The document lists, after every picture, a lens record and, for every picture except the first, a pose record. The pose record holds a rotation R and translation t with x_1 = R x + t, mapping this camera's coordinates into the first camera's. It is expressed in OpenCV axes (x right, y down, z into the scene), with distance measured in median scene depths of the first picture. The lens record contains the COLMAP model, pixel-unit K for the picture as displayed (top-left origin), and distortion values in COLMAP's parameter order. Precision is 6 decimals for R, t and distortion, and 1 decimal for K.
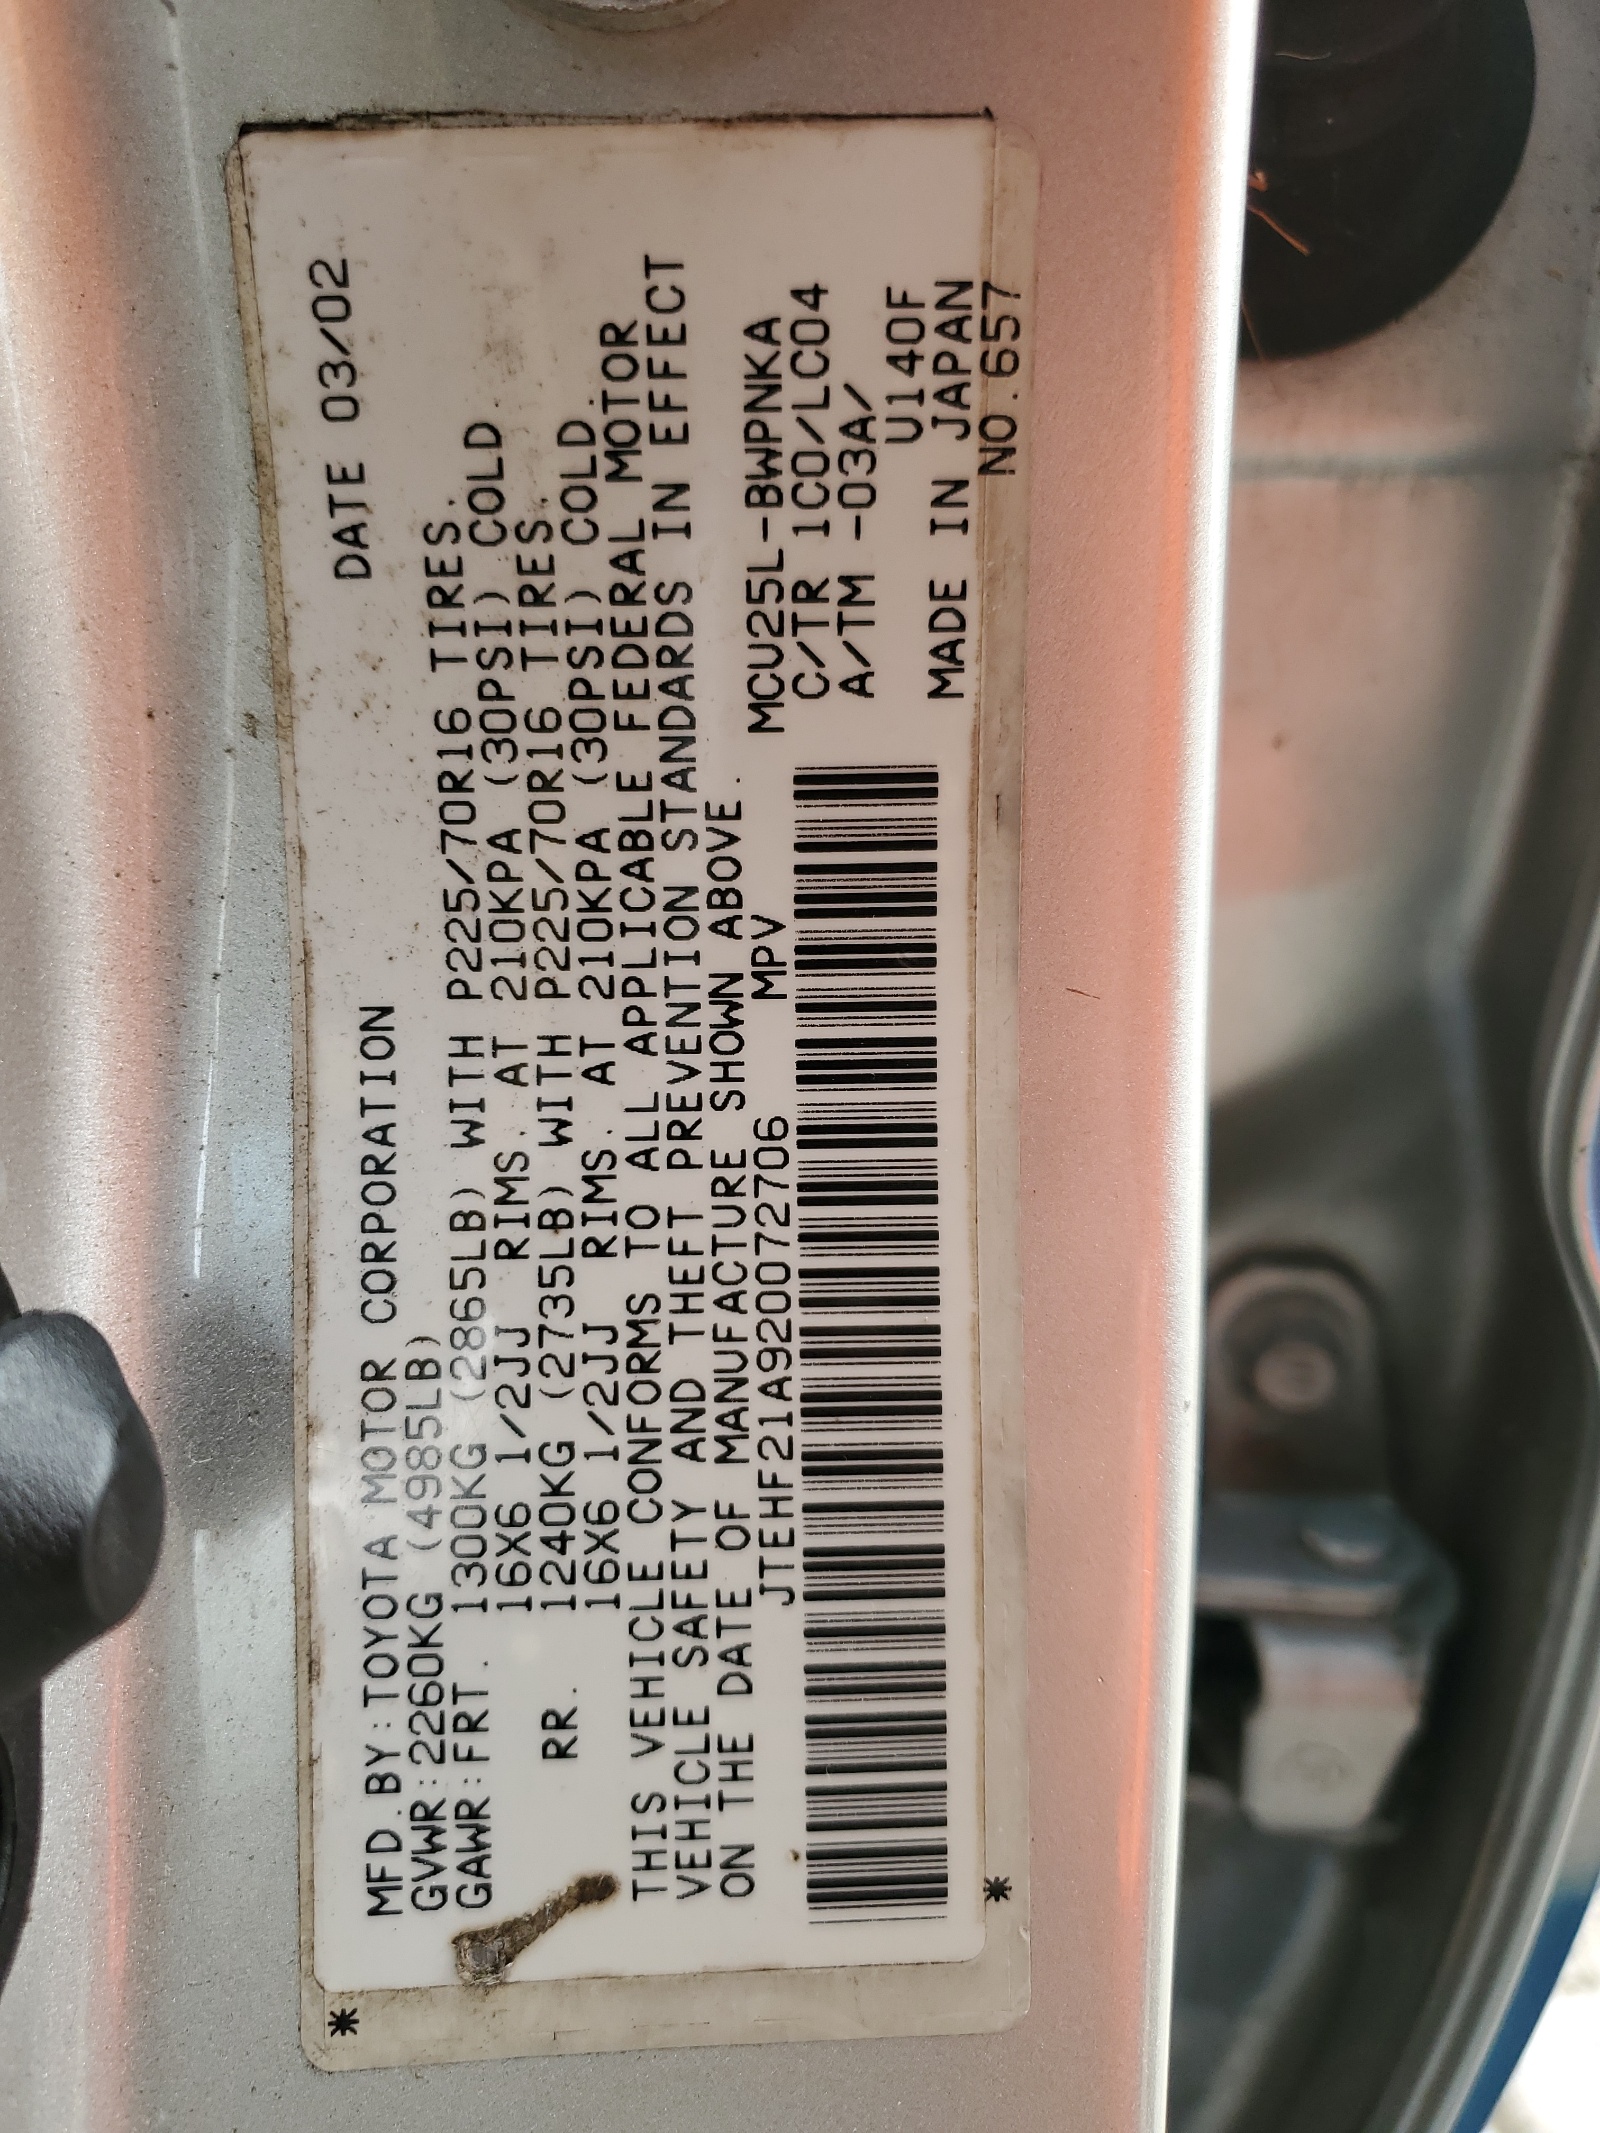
lens RADIAL K [[1638.2, 0, 800.0], [0, 1638.2, 1066.5], [0, 0, 1]] dist [-0.010696, -0.004481]
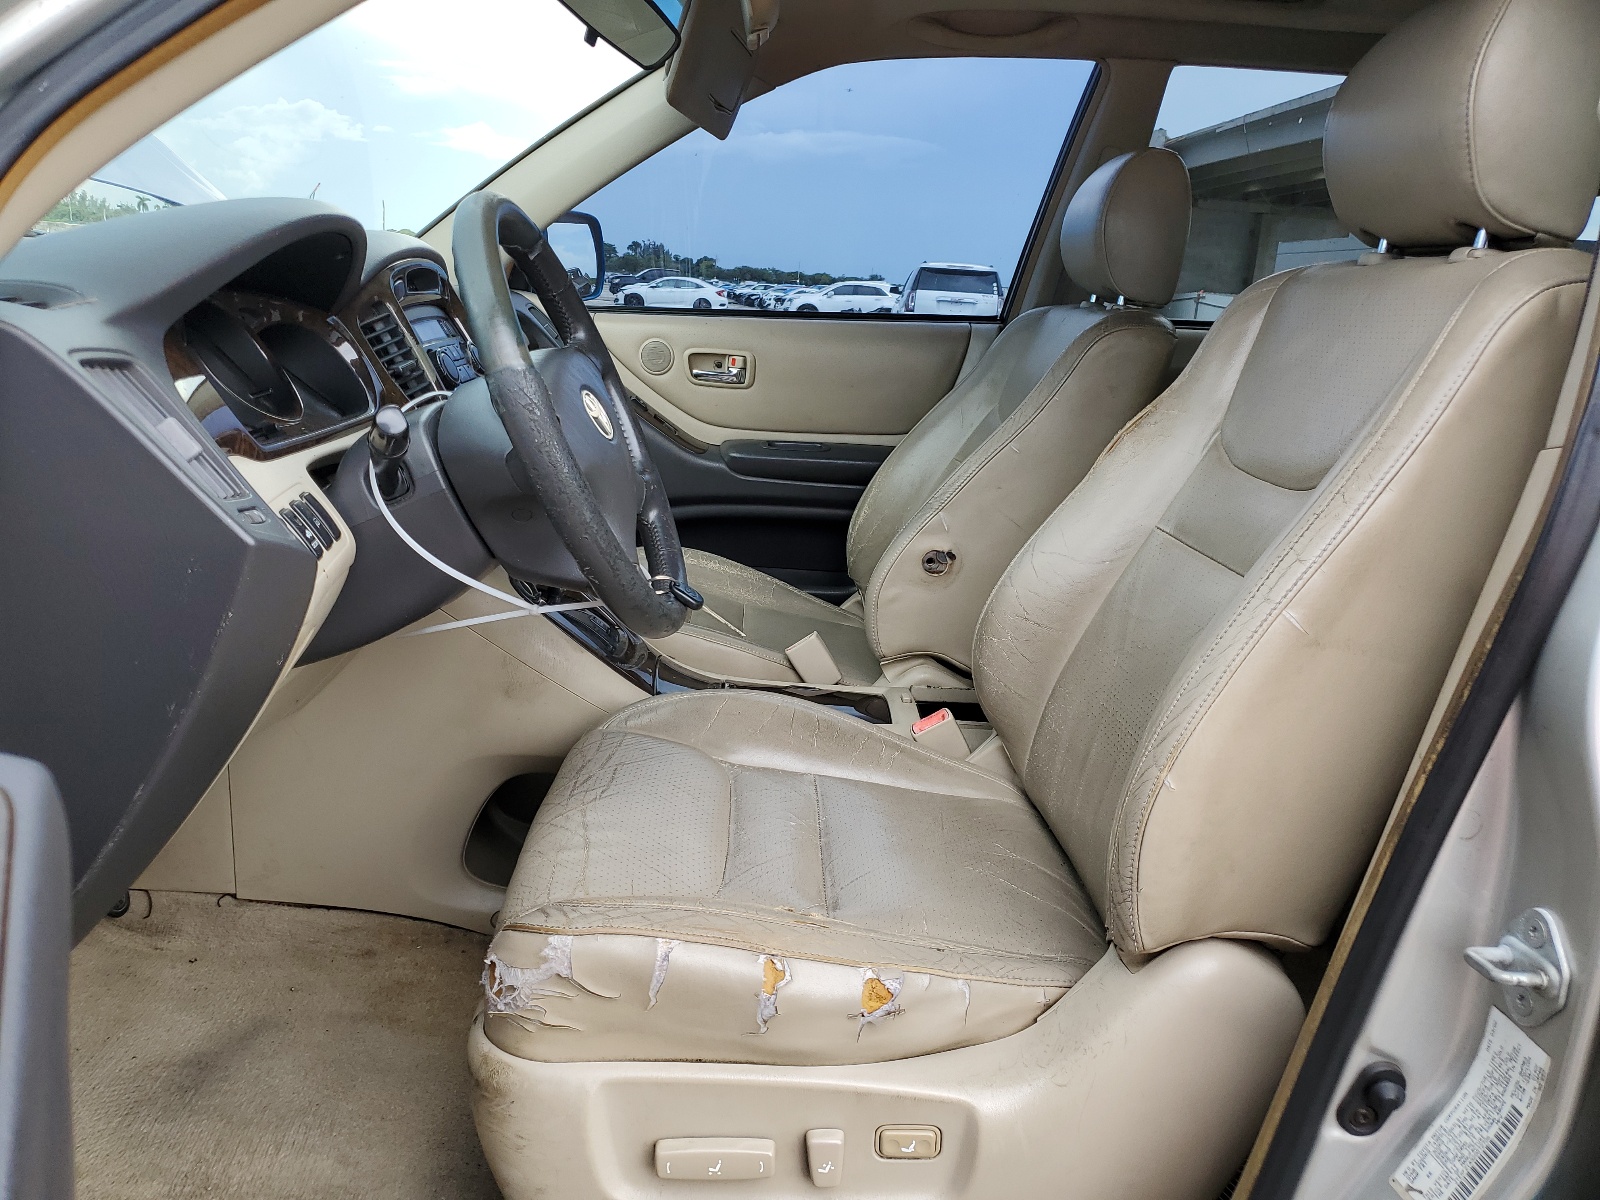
lens RADIAL K [[1224.4, 0, 800.0], [0, 1224.4, 600.0], [0, 0, 1]] dist [-0.000404, 0.000974]
pose [[0.119421, 0.290956, -0.949254, 4.527515], [-0.451033, 0.867643, 0.209199, -1.988633], [0.884482, 0.403162, 0.234846, -4.474969]]
